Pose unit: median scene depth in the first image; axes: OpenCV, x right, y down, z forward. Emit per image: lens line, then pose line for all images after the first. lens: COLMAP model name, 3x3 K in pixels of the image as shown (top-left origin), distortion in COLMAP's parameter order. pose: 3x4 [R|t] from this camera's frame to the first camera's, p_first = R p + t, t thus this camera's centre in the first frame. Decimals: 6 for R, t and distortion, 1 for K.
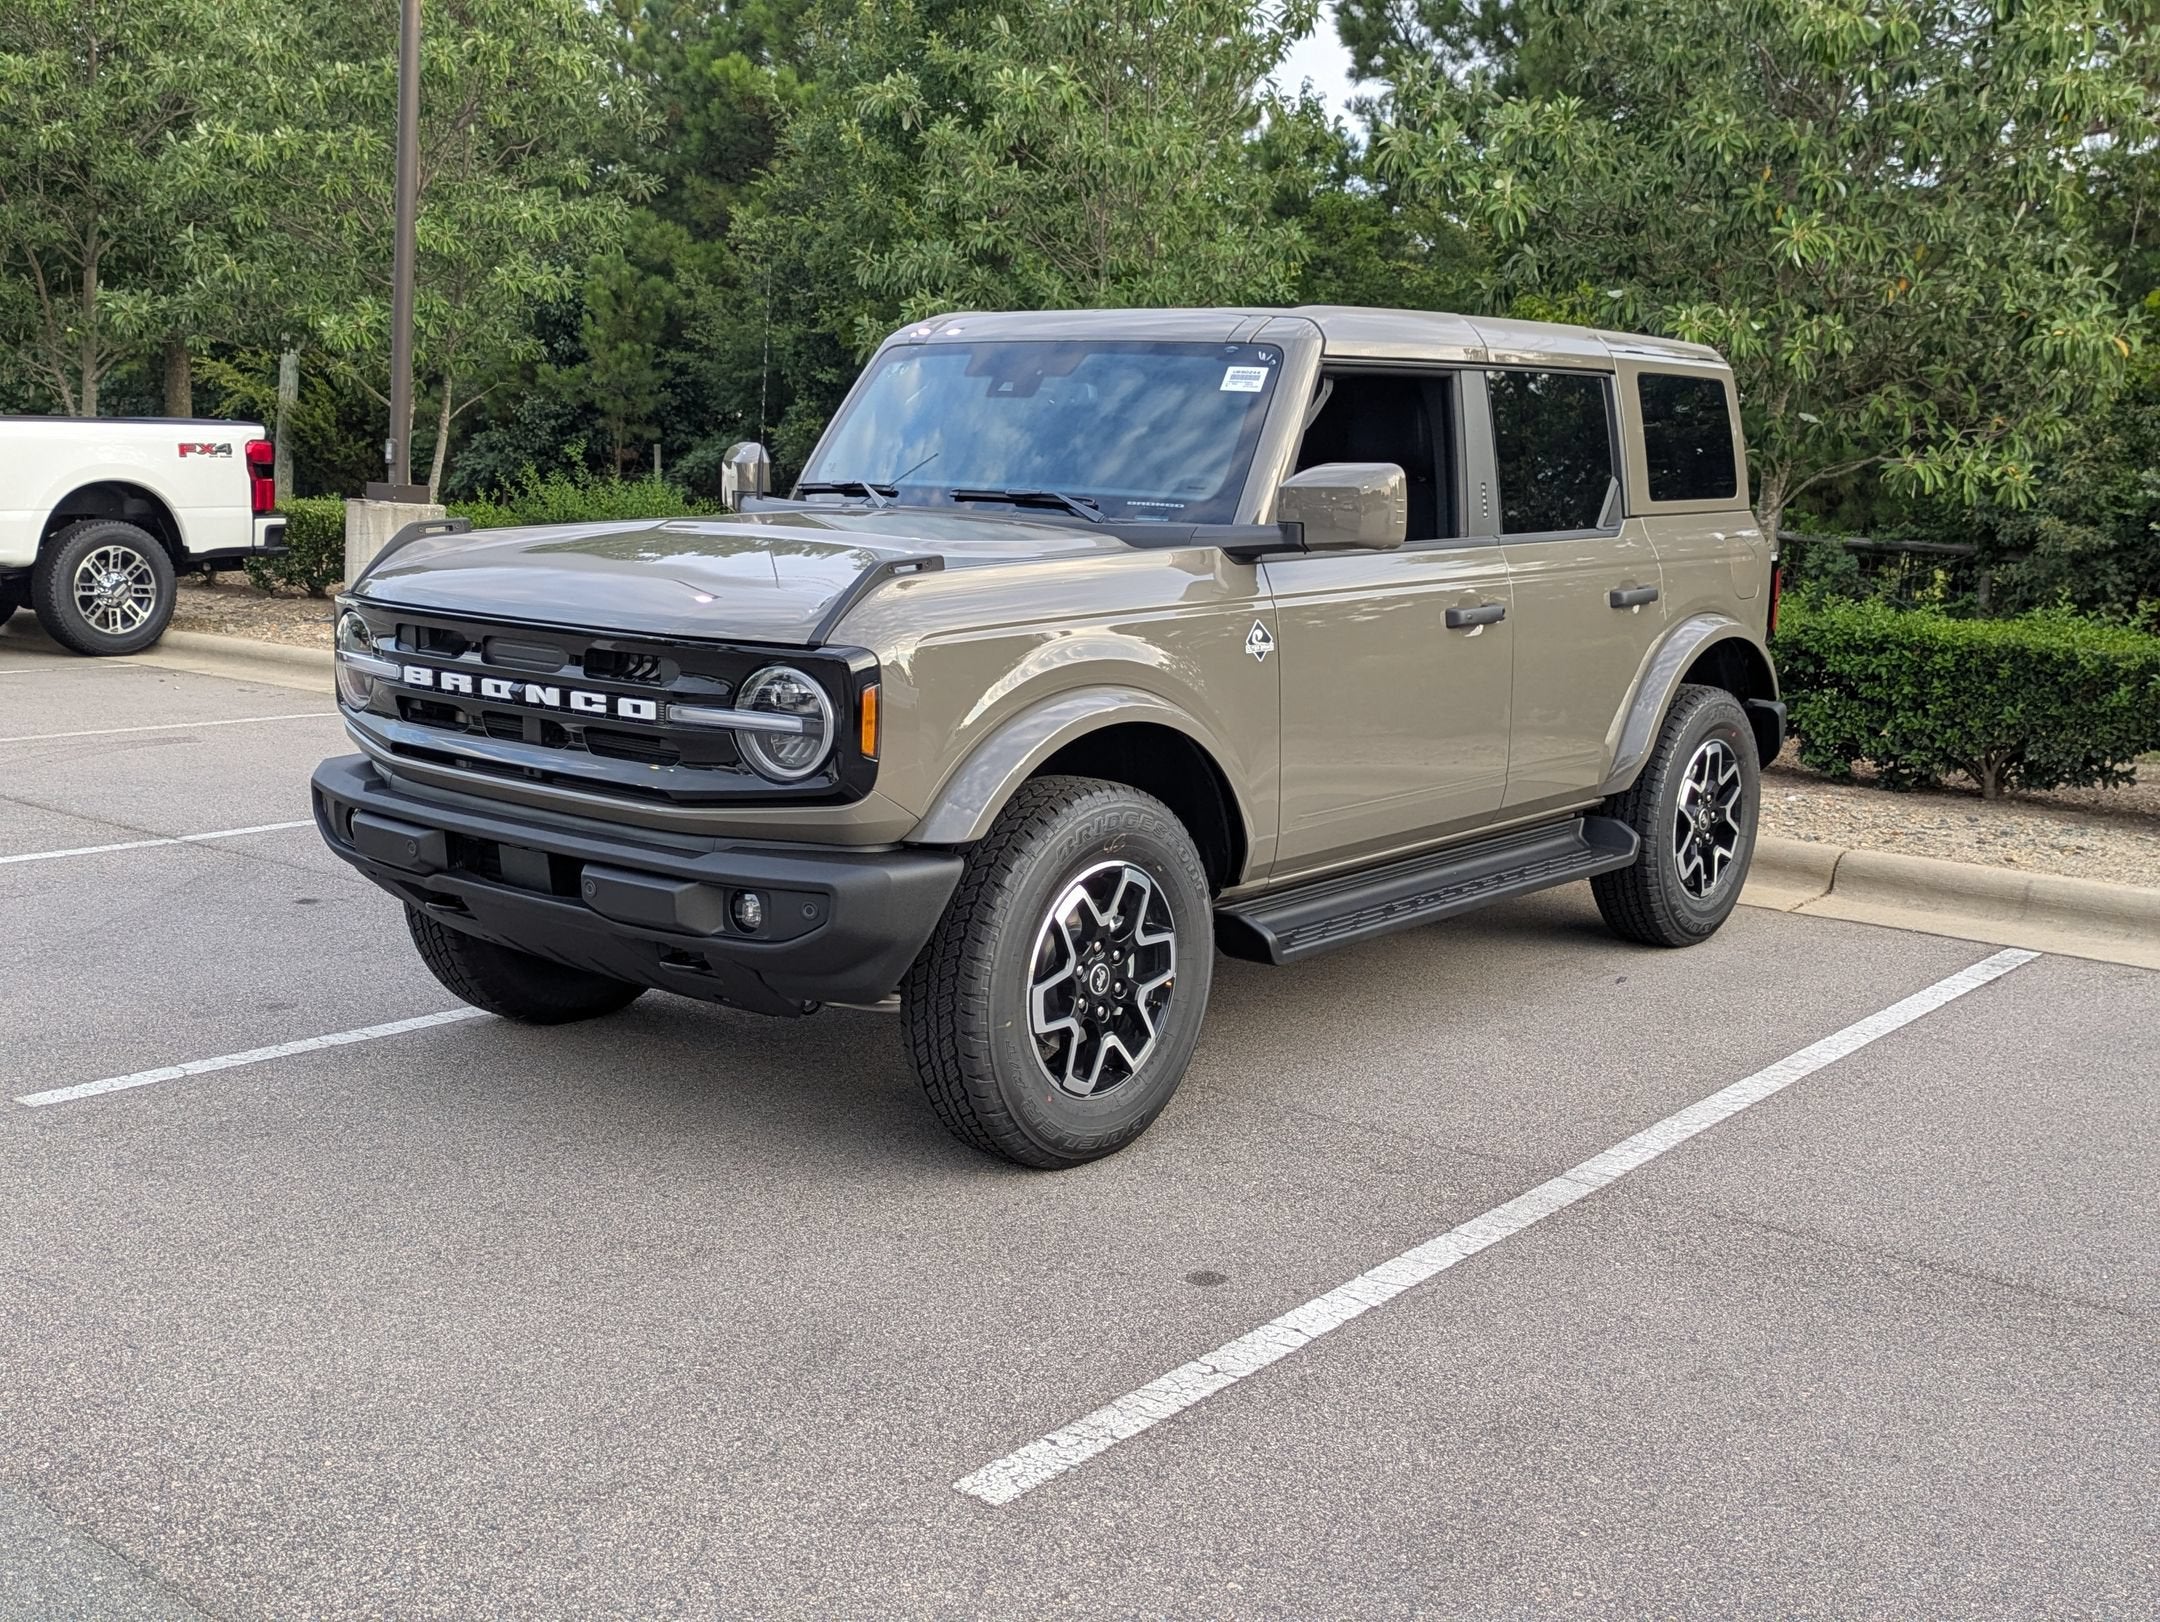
lens RADIAL K [[2290.6, 0, 1073.9], [0, 2290.6, 787.4], [0, 0, 1]] dist [0.024029, 0.000000]
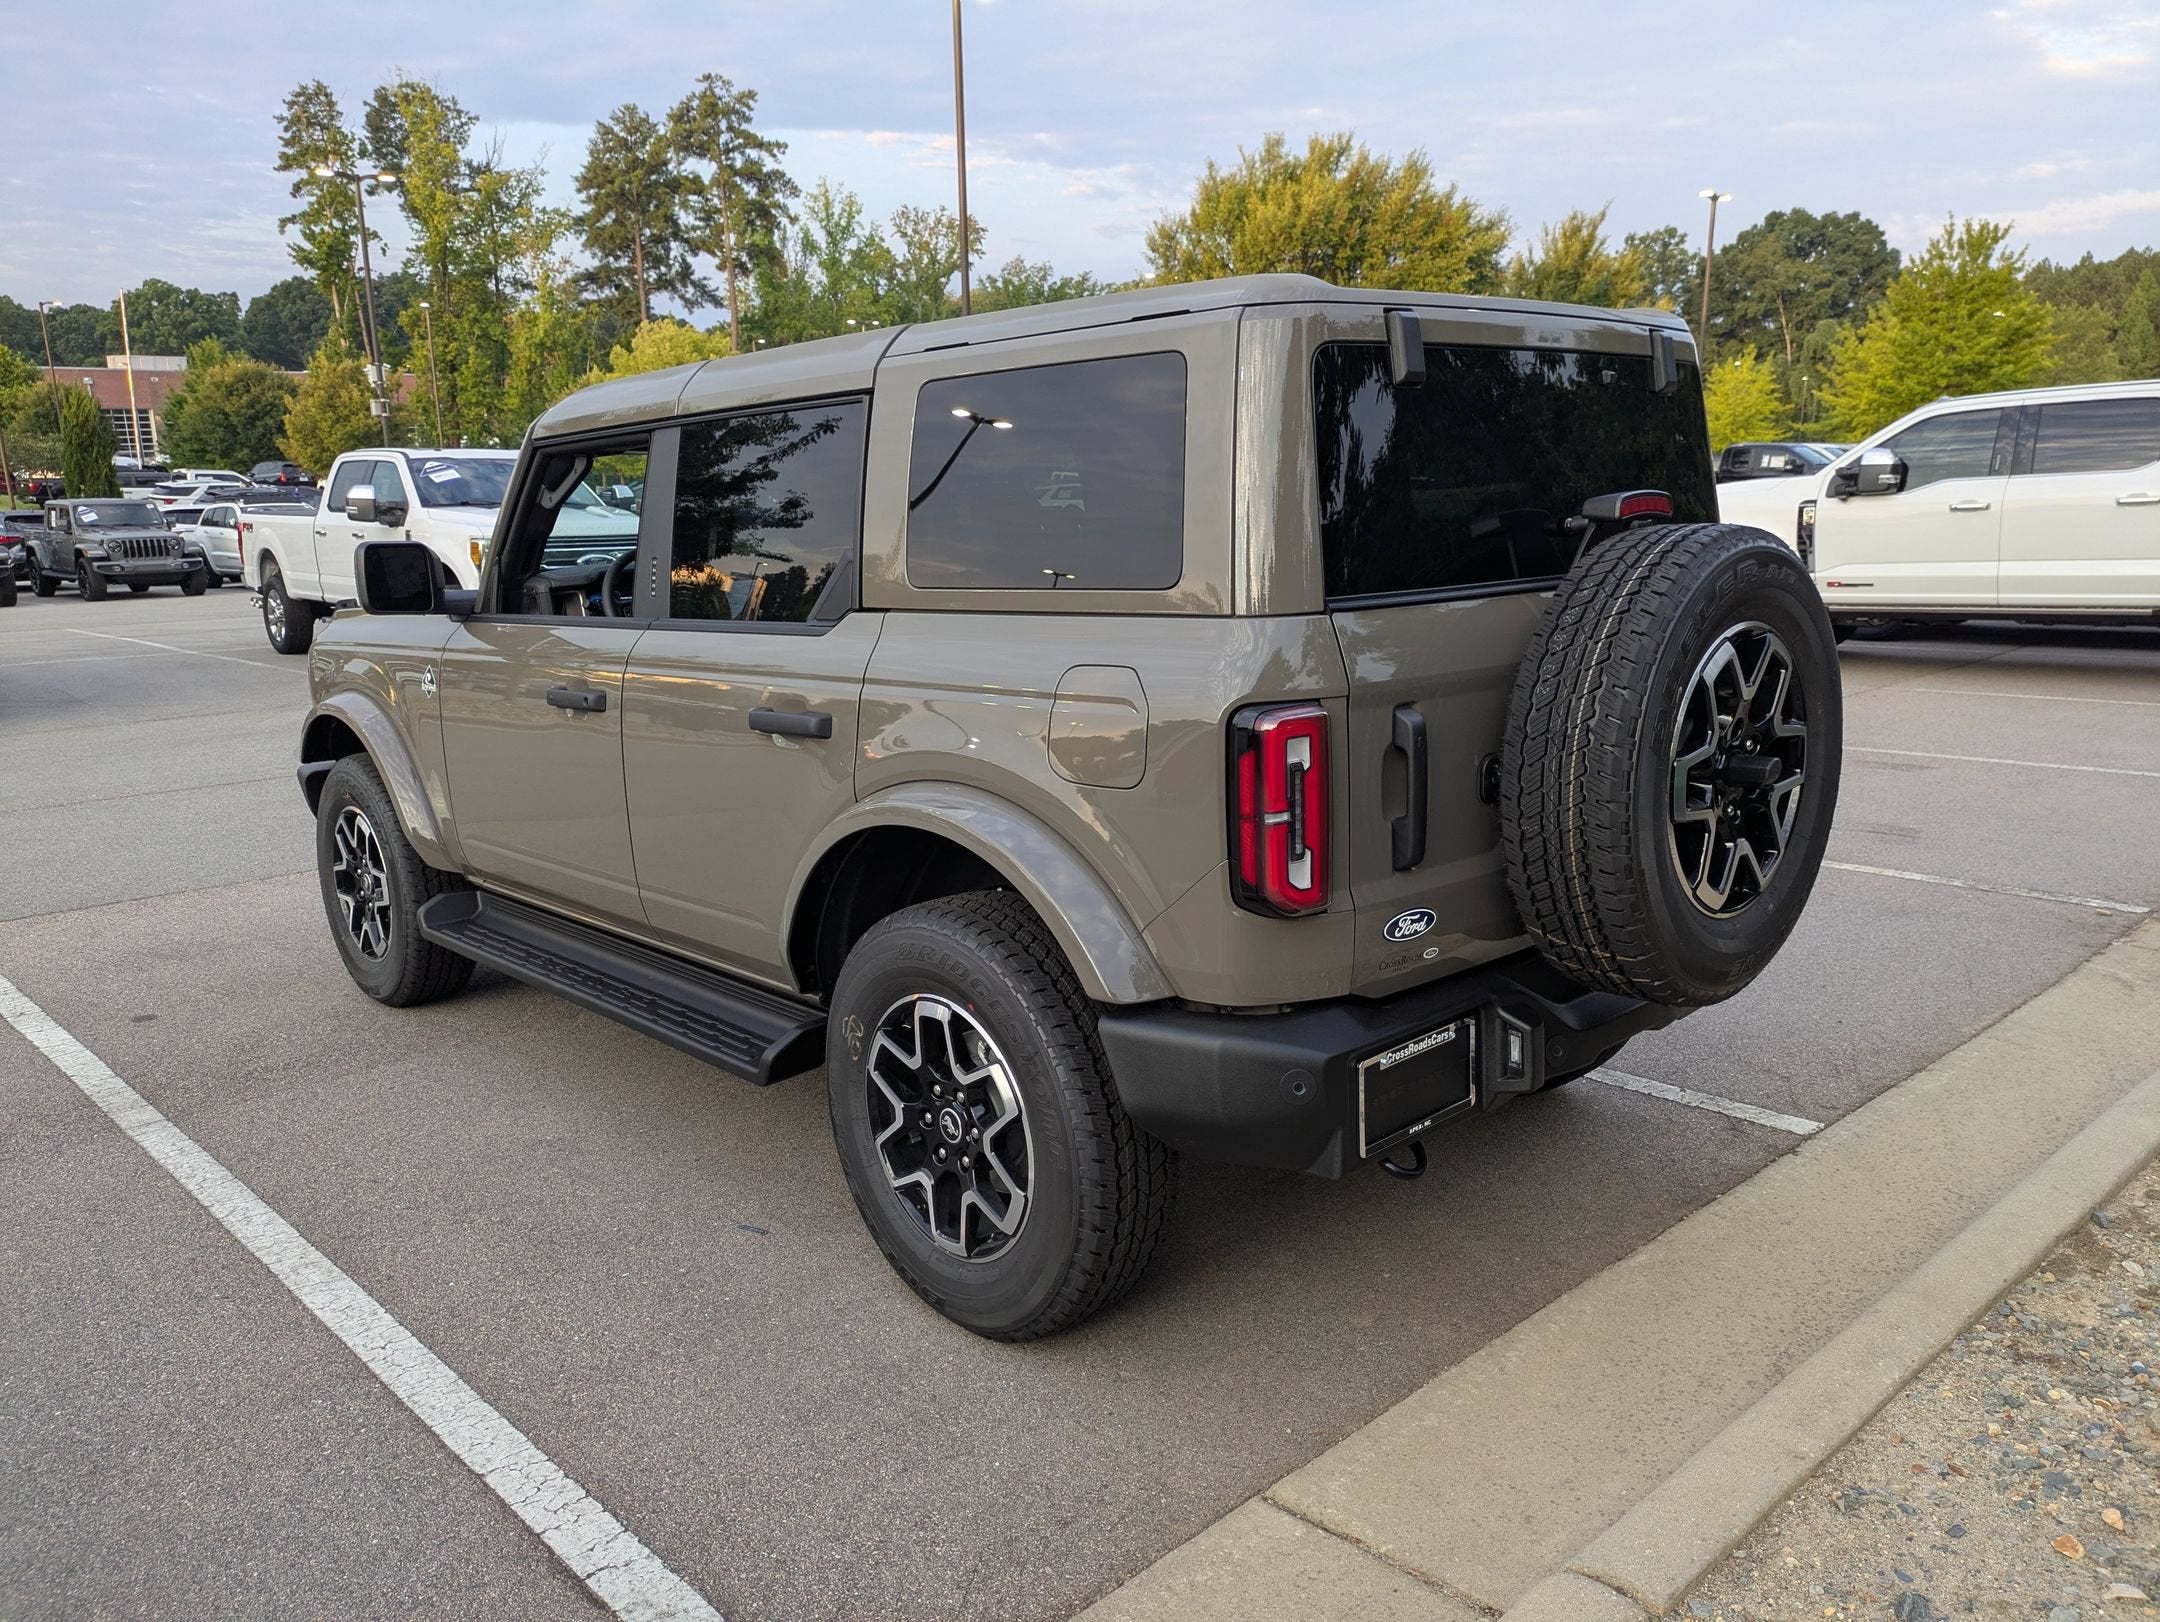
lens RADIAL K [[1612.0, 0, 1090.2], [0, 1612.0, 805.8], [0, 0, 1]] dist [0.026772, -0.006374]
pose [[-0.142683, 0.164190, -0.976055, 0.953554], [-0.118630, 0.976199, 0.181556, -0.211535], [0.982633, 0.141694, -0.119809, 1.543460]]
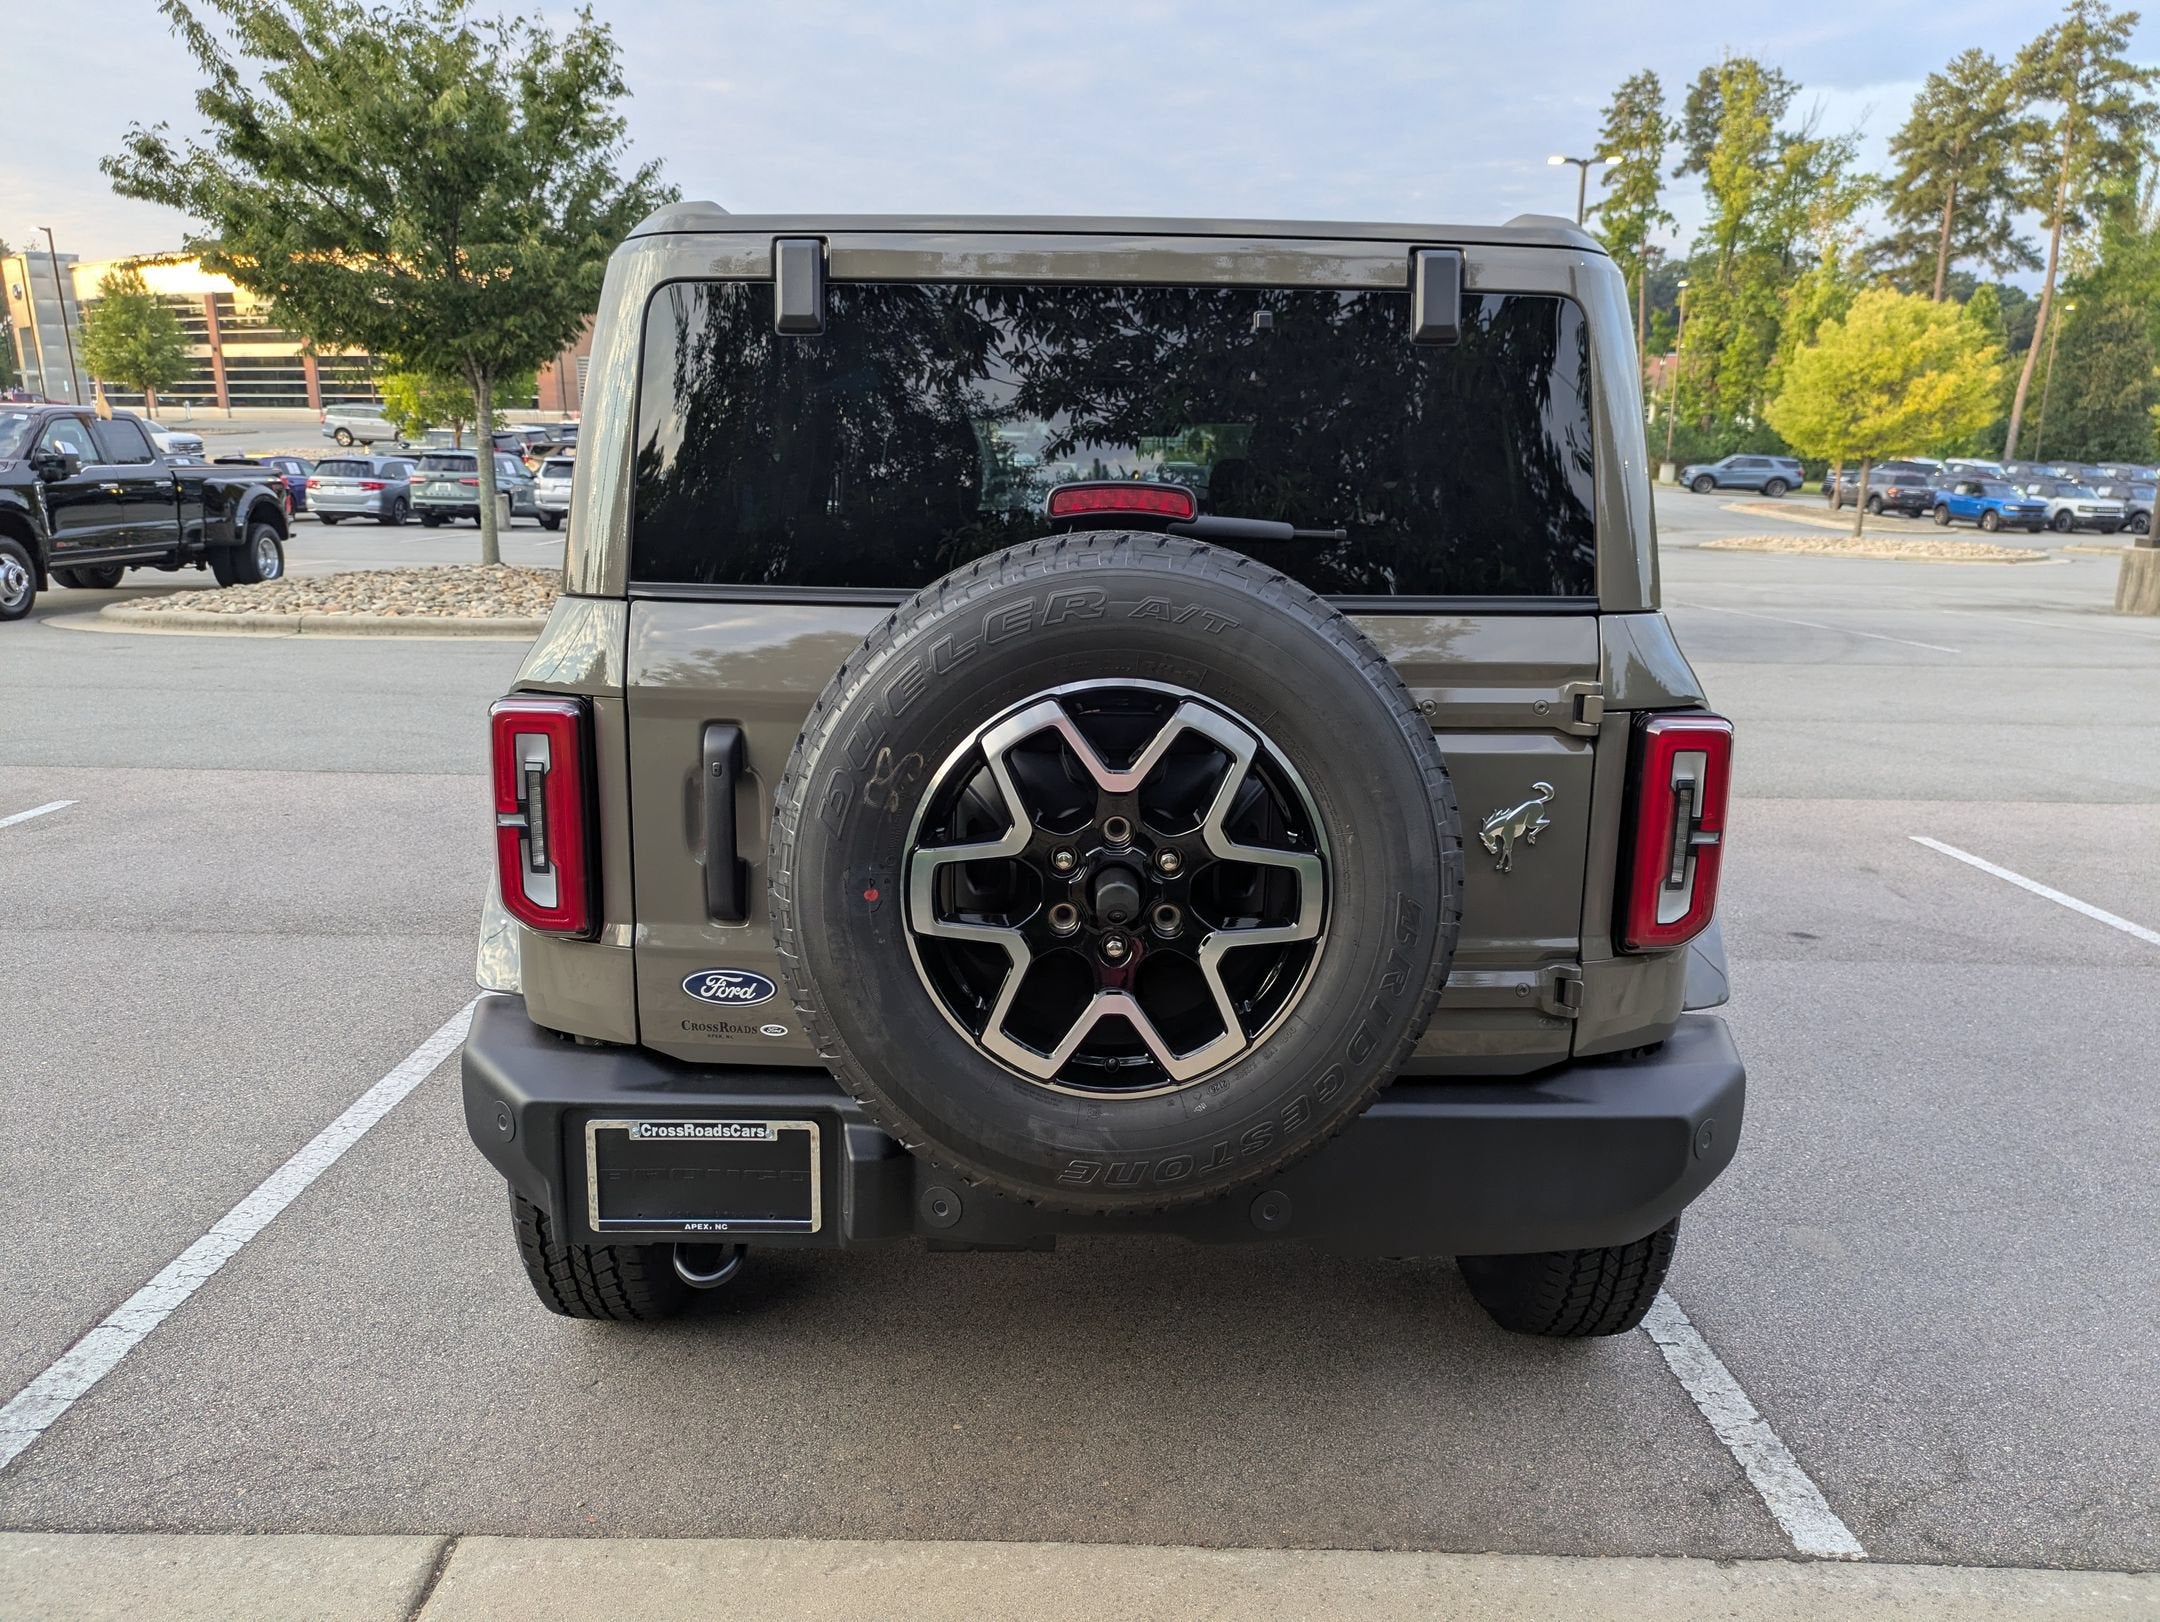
lens RADIAL K [[1612.0, 0, 1087.4], [0, 1612.0, 811.6], [0, 0, 1]] dist [0.026772, -0.006374]
pose [[-0.775990, 0.084624, -0.625042, 0.617246], [-0.130713, 0.947871, 0.290611, -0.276145], [0.617052, 0.307213, -0.724477, 1.958968]]
